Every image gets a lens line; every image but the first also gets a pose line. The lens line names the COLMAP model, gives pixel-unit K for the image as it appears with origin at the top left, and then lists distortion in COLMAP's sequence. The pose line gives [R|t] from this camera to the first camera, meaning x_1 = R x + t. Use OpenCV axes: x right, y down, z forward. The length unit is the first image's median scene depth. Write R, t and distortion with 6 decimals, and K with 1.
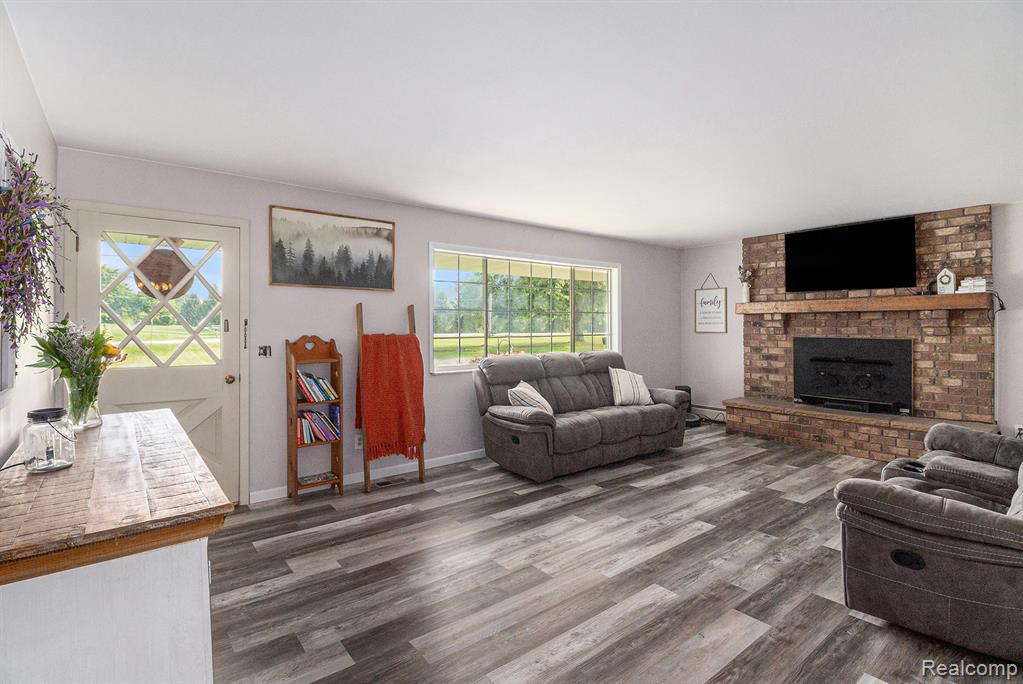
lens RADIAL K [[494.8, 0, 506.9], [0, 494.8, 321.9], [0, 0, 1]] dist [-0.005363, -0.002474]
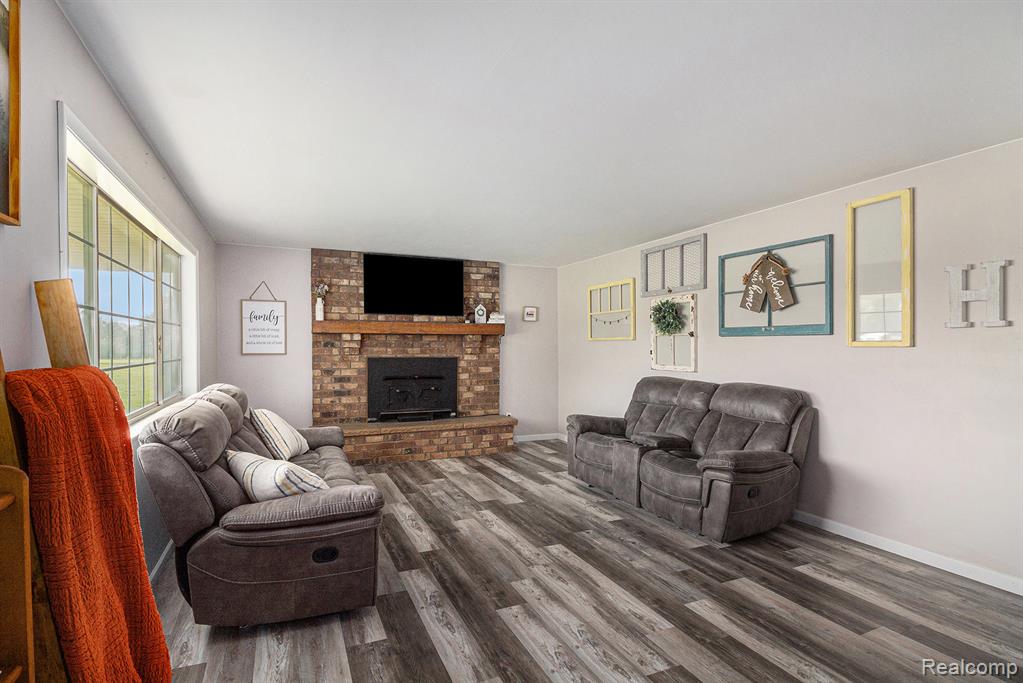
lens RADIAL K [[494.8, 0, 508.6], [0, 494.8, 348.8], [0, 0, 1]] dist [-0.005363, -0.002474]
pose [[0.248292, -0.002871, 0.968681, -0.396396], [-0.010891, 0.999924, 0.005755, 0.004821], [-0.968624, -0.011979, 0.248242, 0.577048]]
